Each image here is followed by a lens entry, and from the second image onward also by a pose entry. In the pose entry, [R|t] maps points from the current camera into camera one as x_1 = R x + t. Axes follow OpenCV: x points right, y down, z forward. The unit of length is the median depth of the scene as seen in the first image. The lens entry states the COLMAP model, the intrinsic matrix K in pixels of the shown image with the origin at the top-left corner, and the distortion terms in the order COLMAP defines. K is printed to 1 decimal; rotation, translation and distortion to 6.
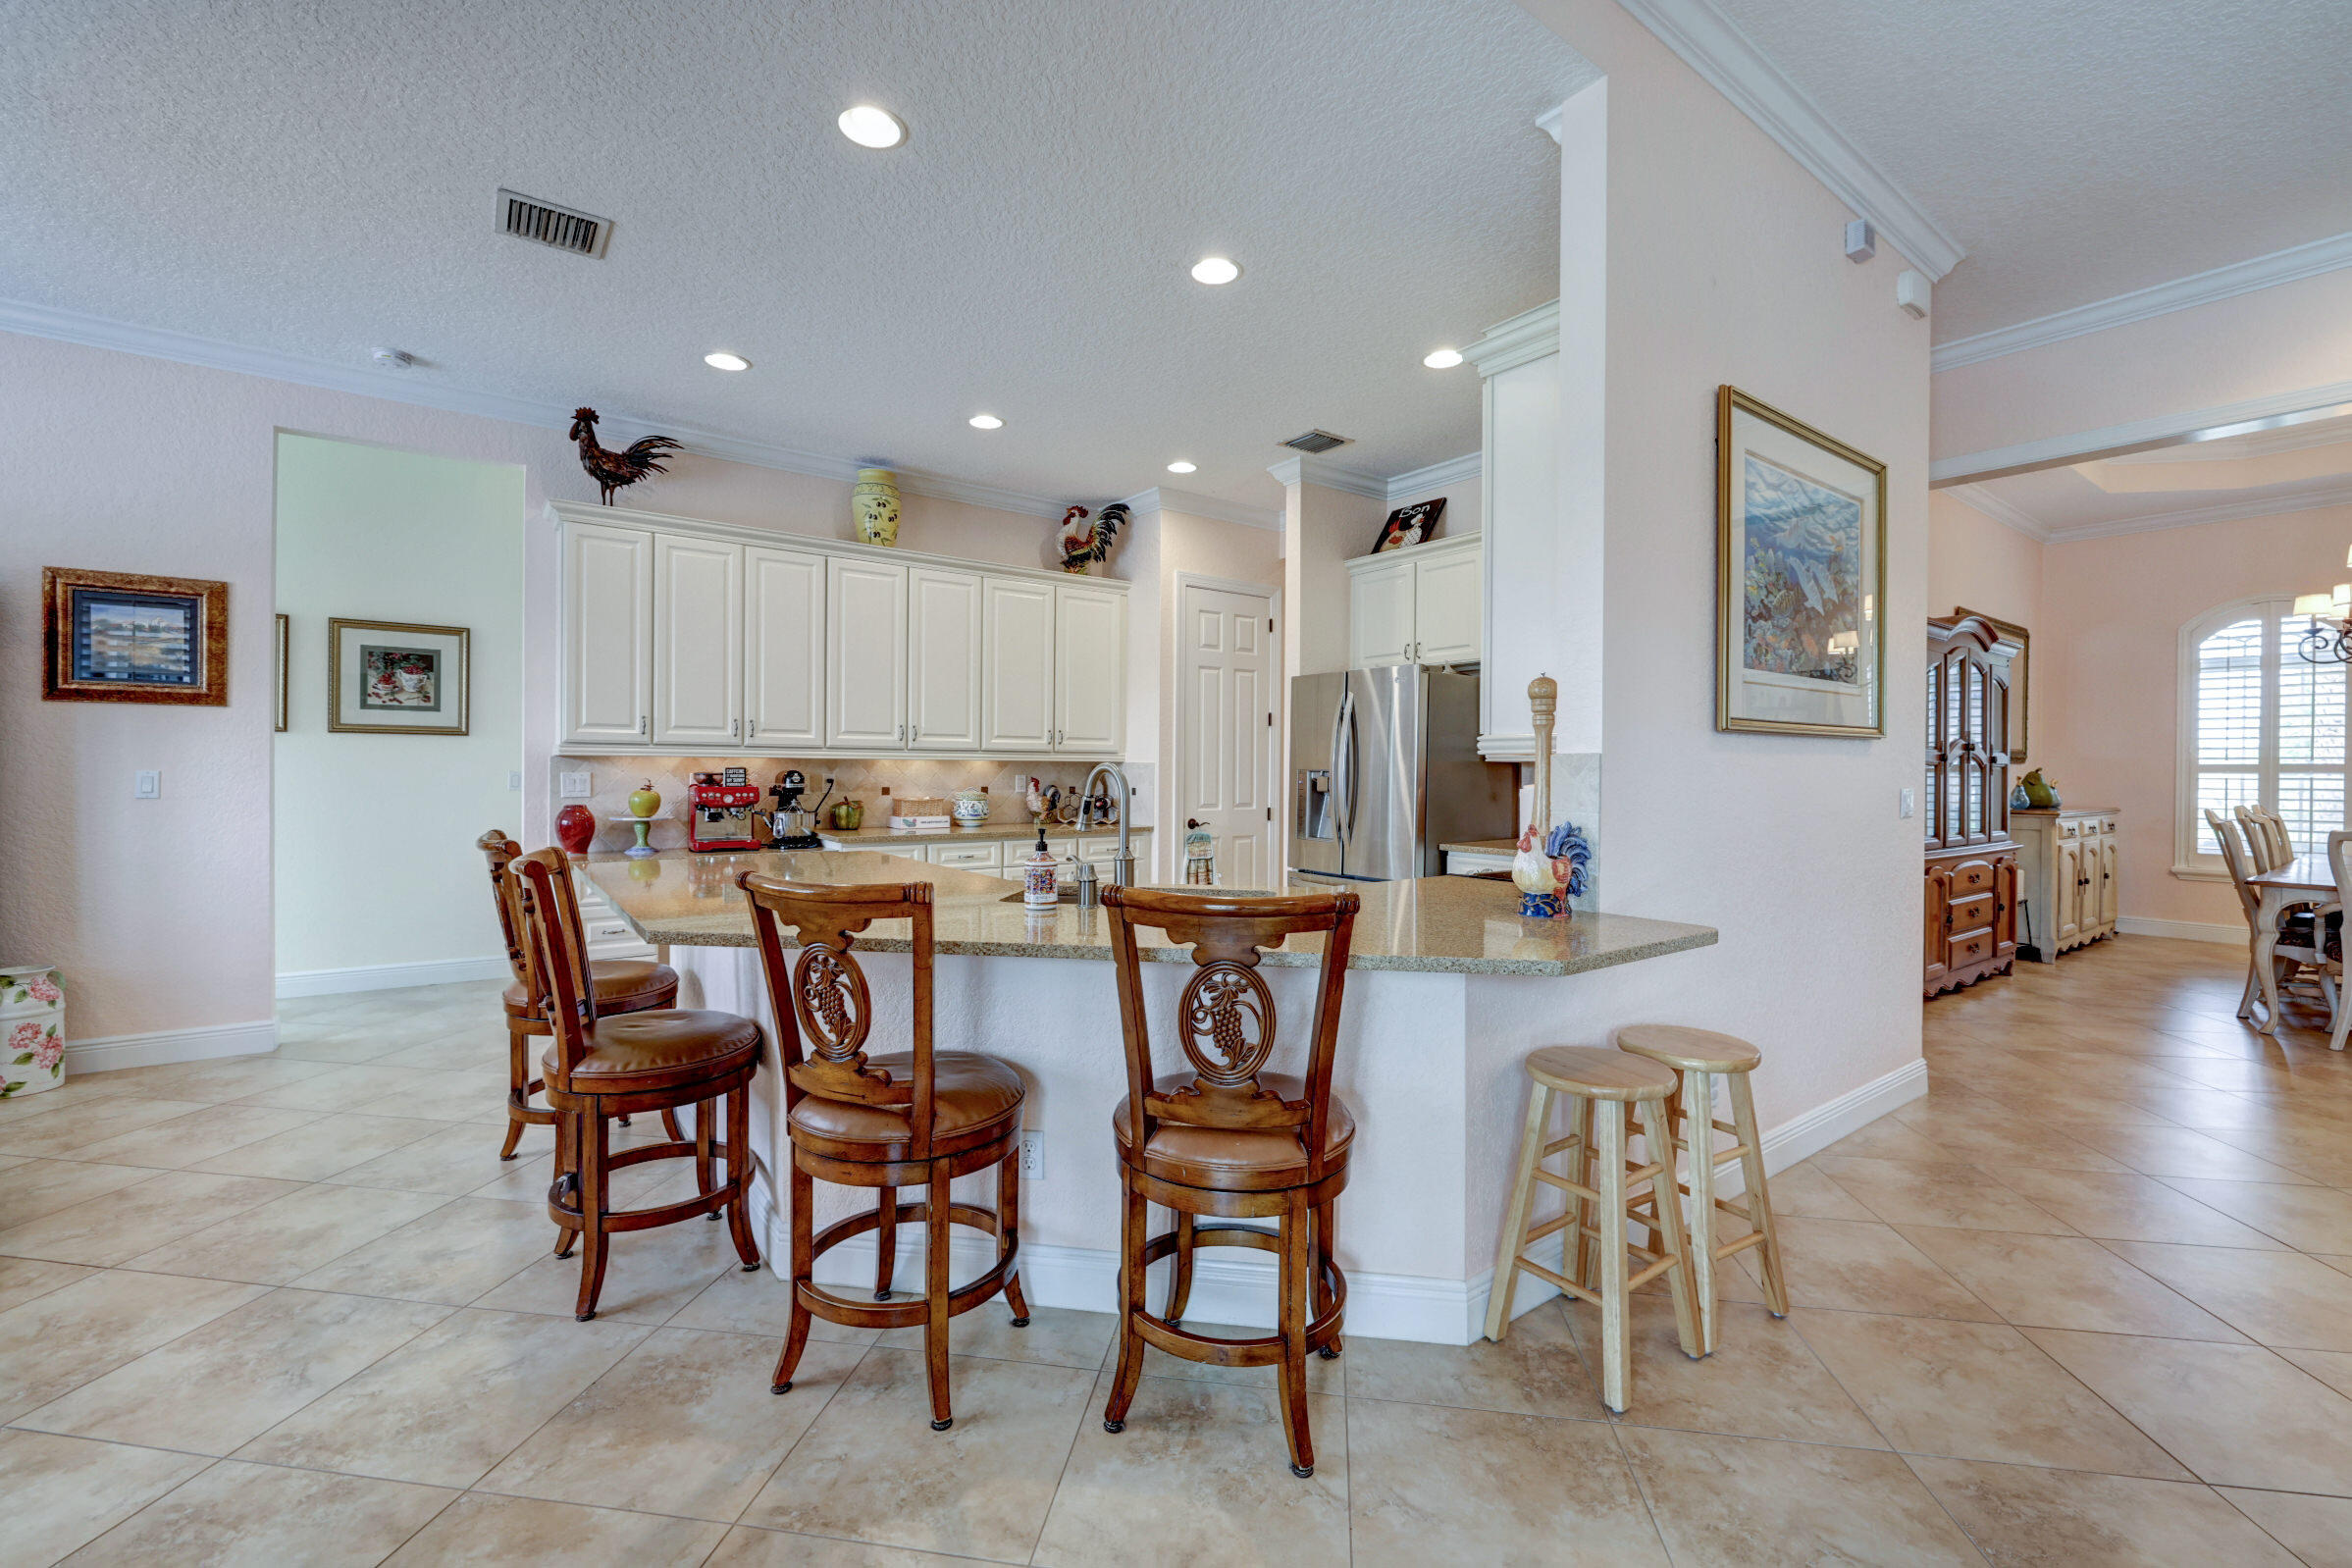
lens RADIAL K [[979.0, 0, 1172.1], [0, 979.0, 776.3], [0, 0, 1]] dist [0.000048, -0.000300]
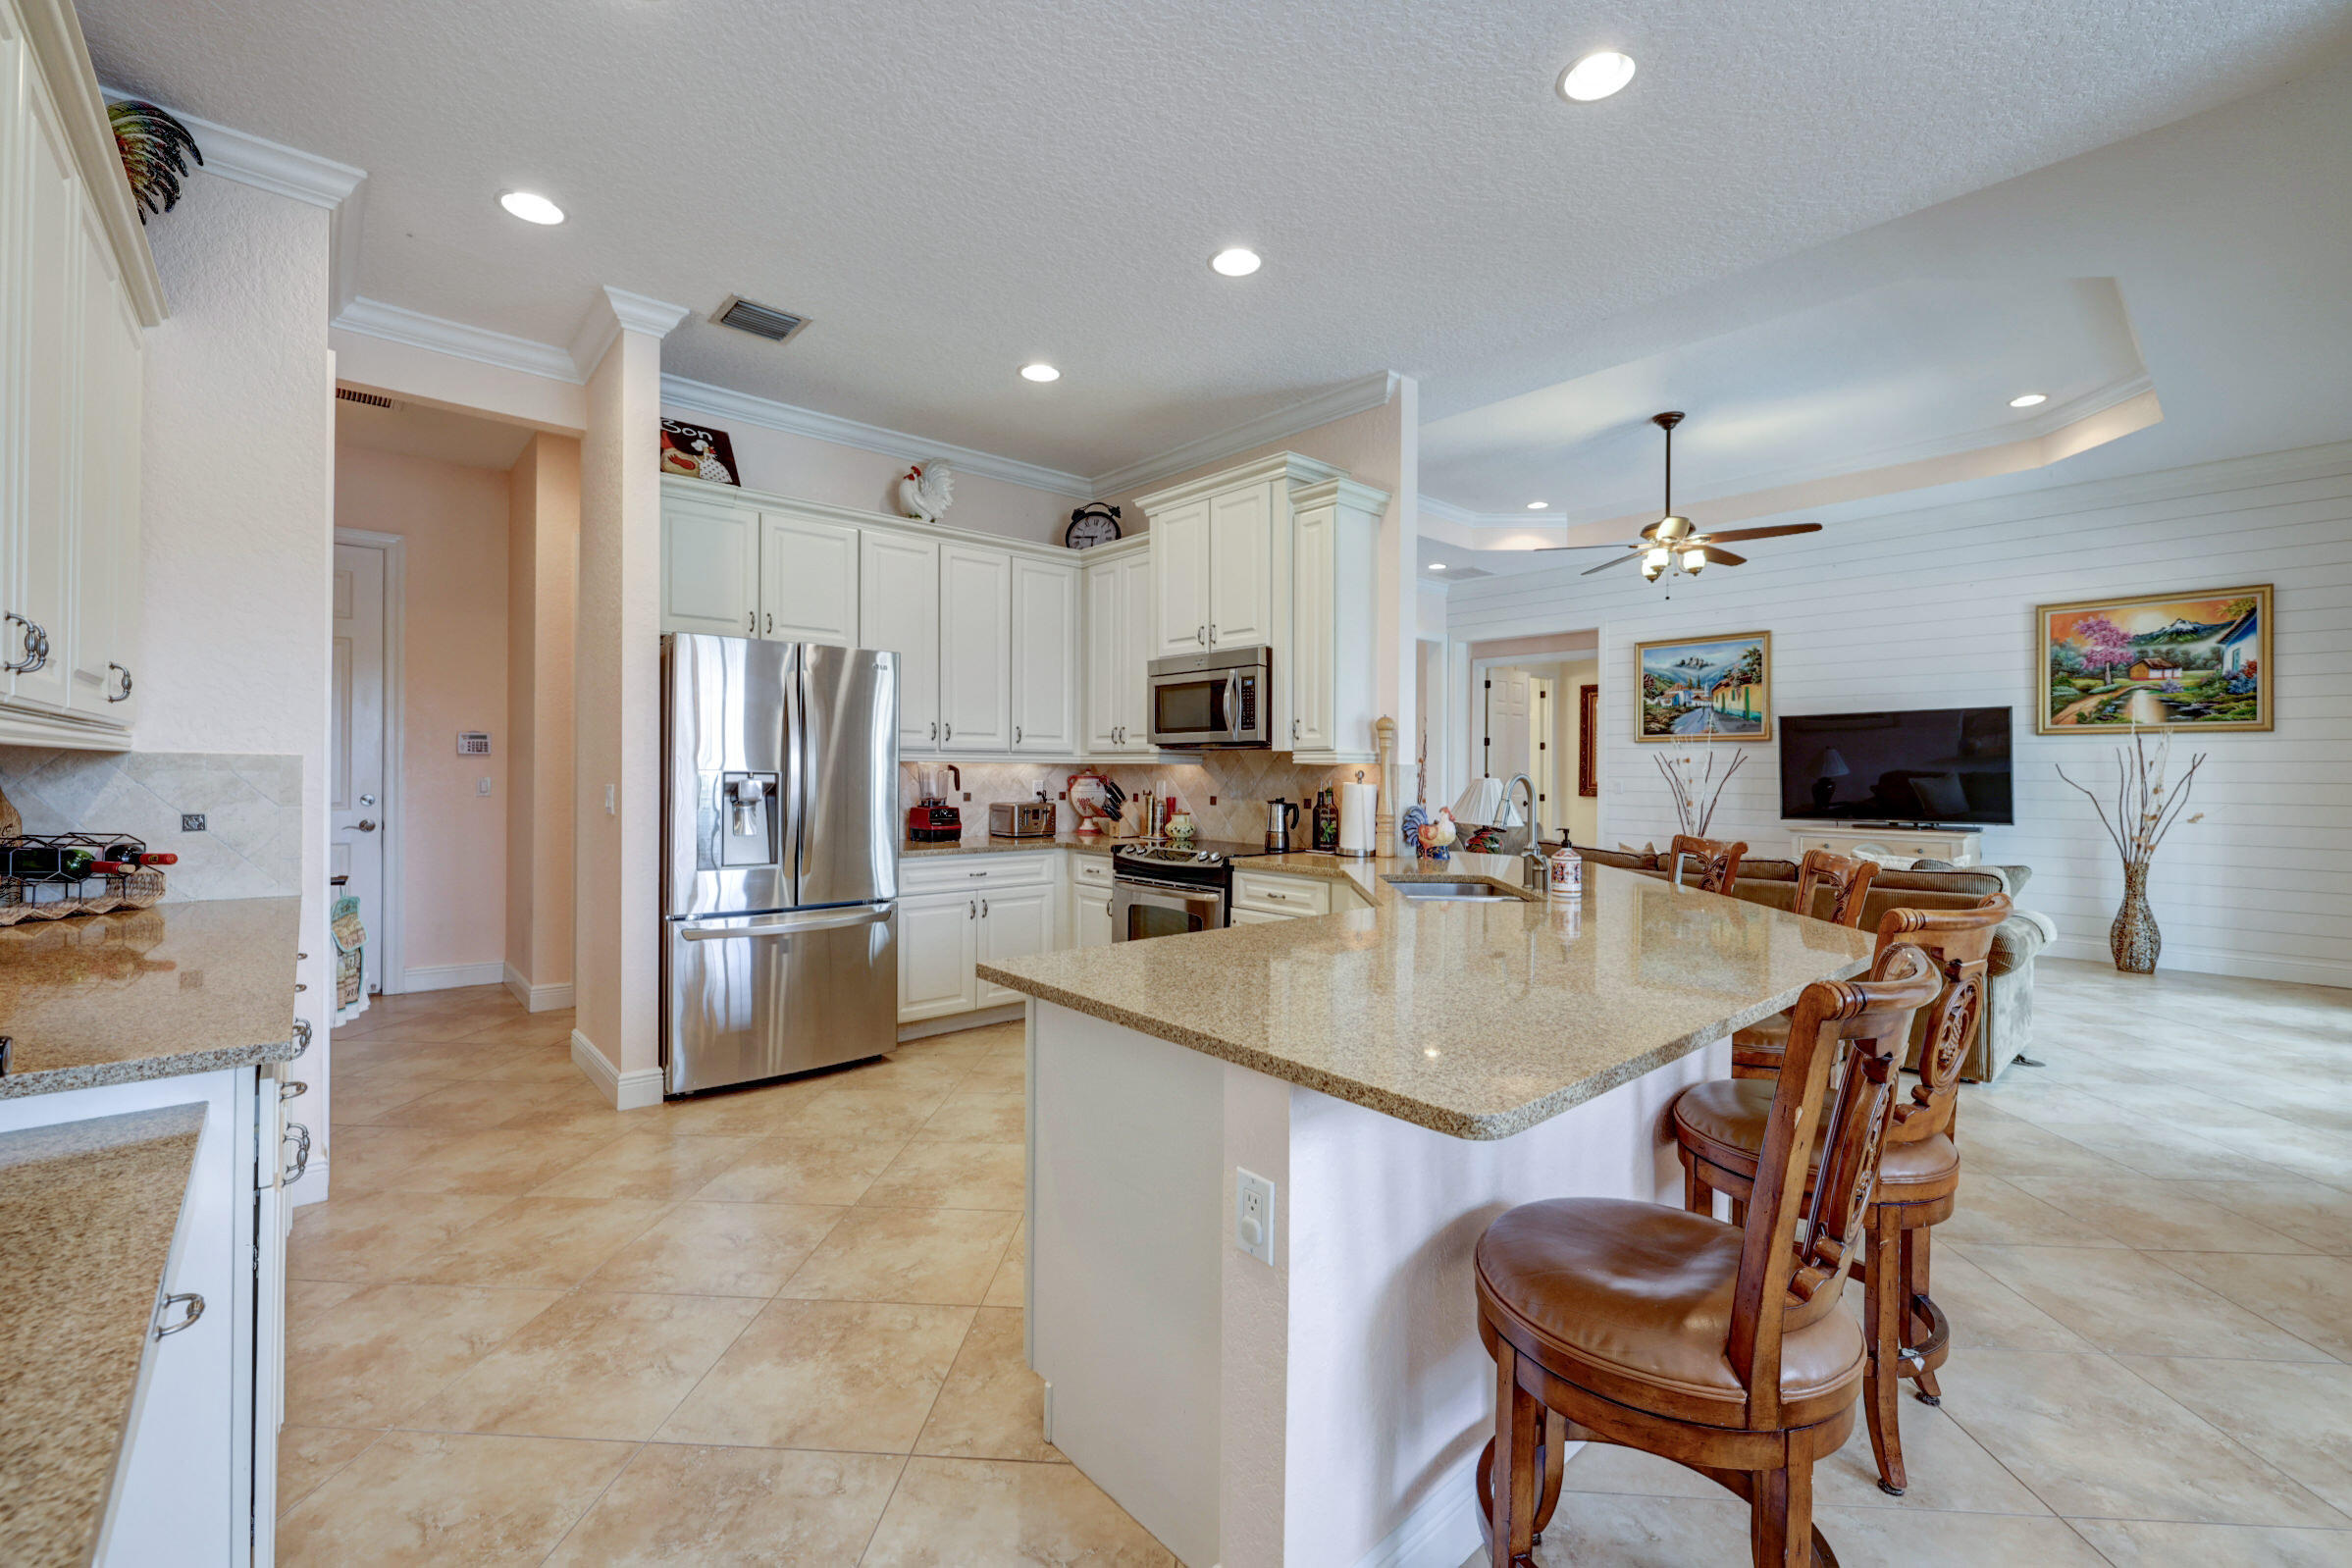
lens RADIAL K [[979.0, 0, 1178.2], [0, 979.0, 775.8], [0, 0, 1]] dist [0.000048, -0.000300]
pose [[-0.096377, -0.013137, 0.995258, -0.603377], [0.000672, 0.999912, 0.013263, -0.012296], [-0.995345, 0.001947, -0.096359, 0.753851]]
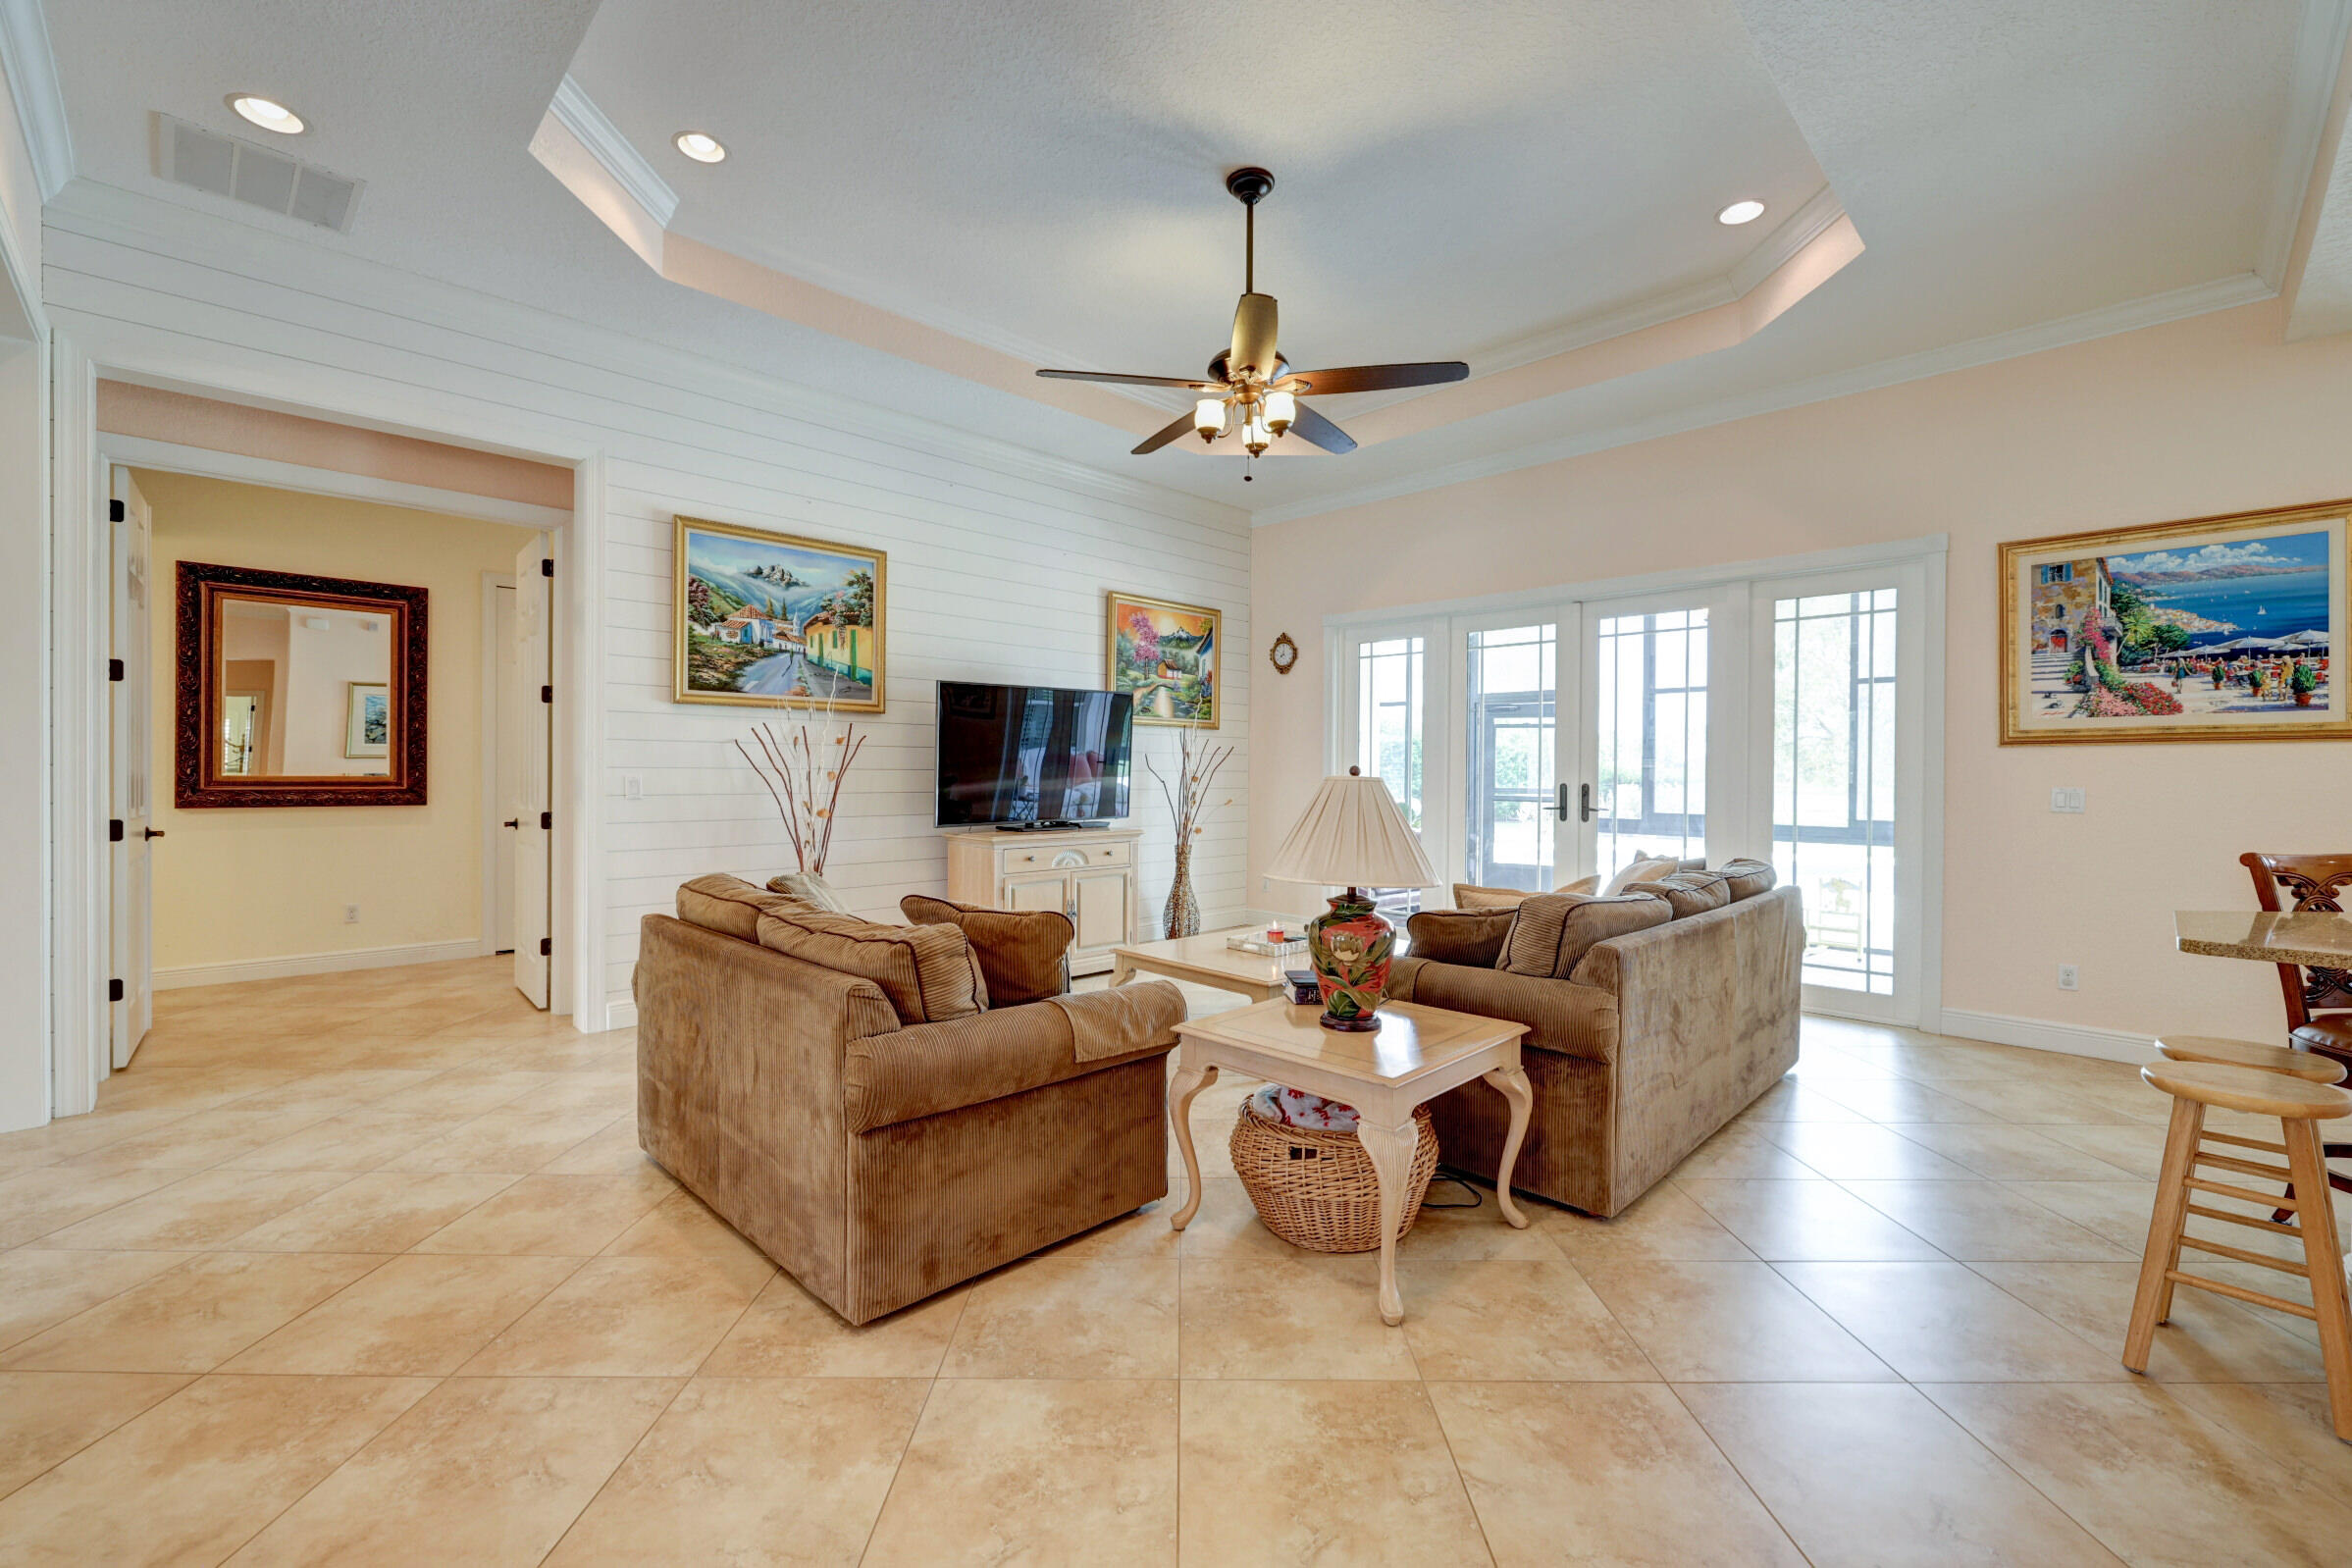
lens RADIAL K [[979.0, 0, 1190.9], [0, 979.0, 783.3], [0, 0, 1]] dist [0.000048, -0.000300]
pose [[-0.988408, -0.013773, -0.151194, 0.705910], [-0.017256, 0.999615, 0.021744, -0.000379], [0.150837, 0.024101, -0.988265, 0.767268]]
